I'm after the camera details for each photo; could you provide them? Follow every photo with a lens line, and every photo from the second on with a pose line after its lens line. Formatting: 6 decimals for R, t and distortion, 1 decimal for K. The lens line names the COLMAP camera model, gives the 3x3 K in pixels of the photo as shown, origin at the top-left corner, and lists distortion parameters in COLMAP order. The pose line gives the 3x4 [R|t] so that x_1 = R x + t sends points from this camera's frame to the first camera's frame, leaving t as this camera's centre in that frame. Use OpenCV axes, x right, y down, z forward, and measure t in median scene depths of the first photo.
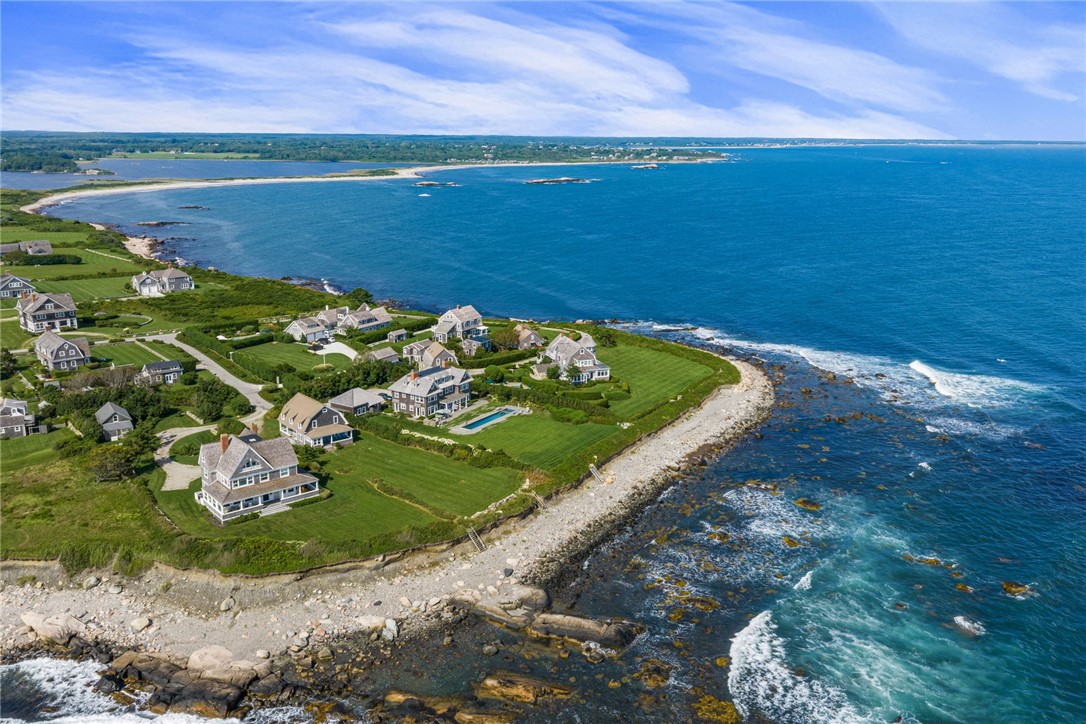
lens RADIAL K [[901.3, 0, 550.8], [0, 901.3, 366.1], [0, 0, 1]] dist [0.005491, -0.002676]
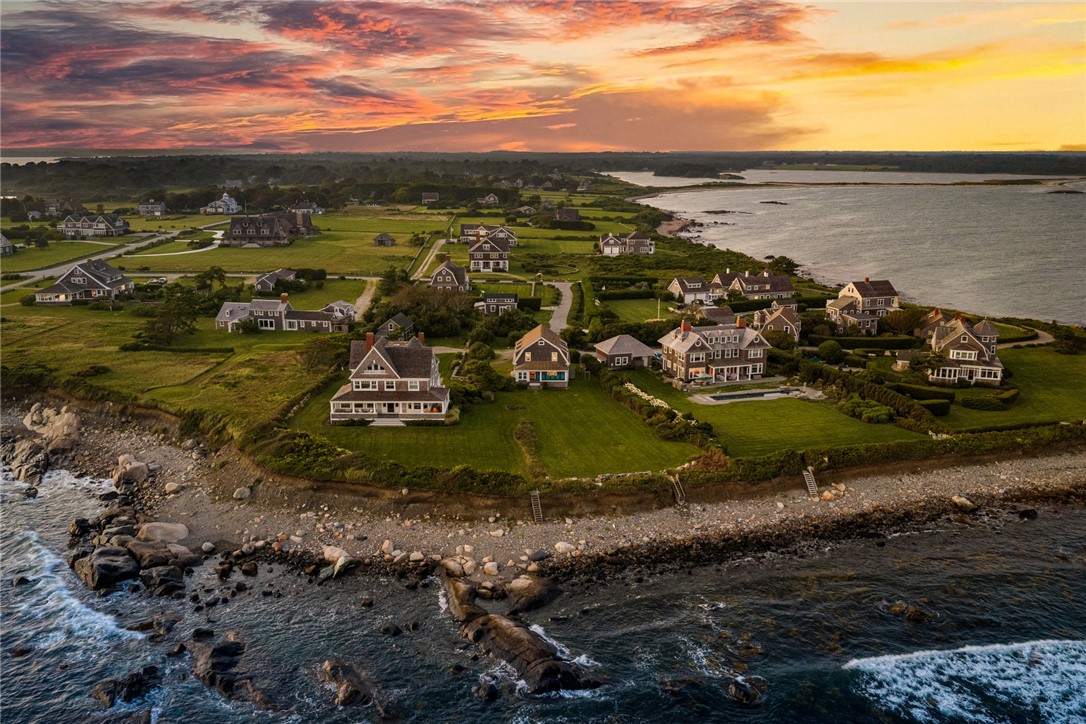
lens RADIAL K [[901.3, 0, 550.8], [0, 901.3, 366.1], [0, 0, 1]] dist [0.005491, -0.002676]
pose [[0.754529, 0.140561, -0.641037, 0.375291], [-0.158093, 0.986958, 0.030329, 0.051643], [0.636940, 0.078460, 0.766911, 0.412256]]
